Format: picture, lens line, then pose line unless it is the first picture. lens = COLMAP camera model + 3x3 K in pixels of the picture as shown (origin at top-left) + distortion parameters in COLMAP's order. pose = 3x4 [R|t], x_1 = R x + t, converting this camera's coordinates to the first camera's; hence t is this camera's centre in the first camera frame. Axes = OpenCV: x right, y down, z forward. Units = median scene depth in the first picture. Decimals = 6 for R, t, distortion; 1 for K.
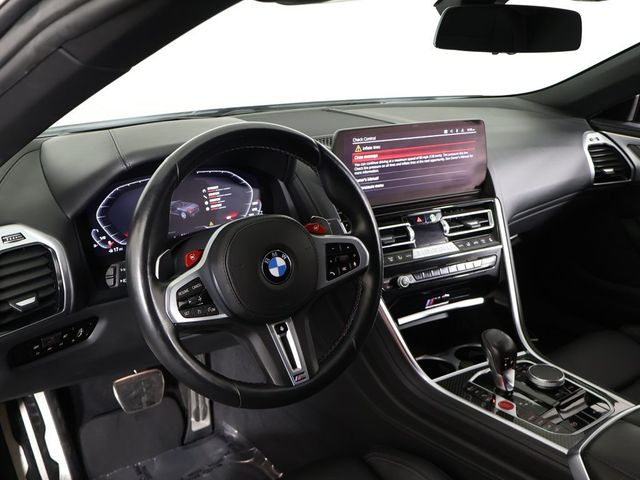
lens RADIAL K [[649.1, 0, 320.1], [0, 649.1, 245.1], [0, 0, 1]] dist [0.011565, 0.000000]
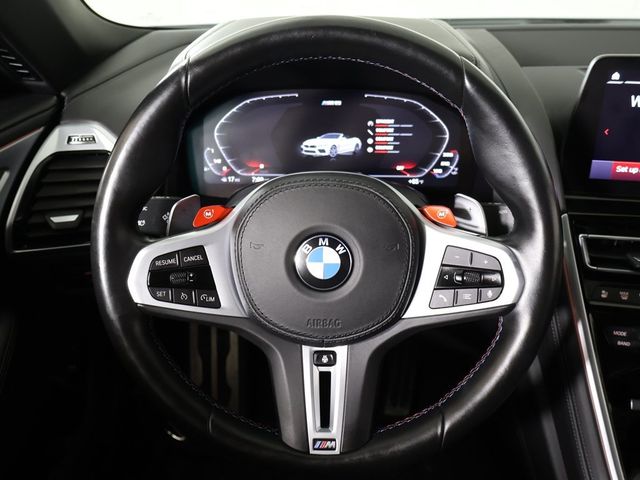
lens RADIAL K [[649.1, 0, 320.7], [0, 649.1, 239.4], [0, 0, 1]] dist [0.011565, 0.000000]
pose [[0.777256, 0.261835, -0.572115, 0.213273], [-0.202013, 0.965005, 0.167198, -0.069035], [0.595873, -0.014381, 0.802950, 0.403996]]
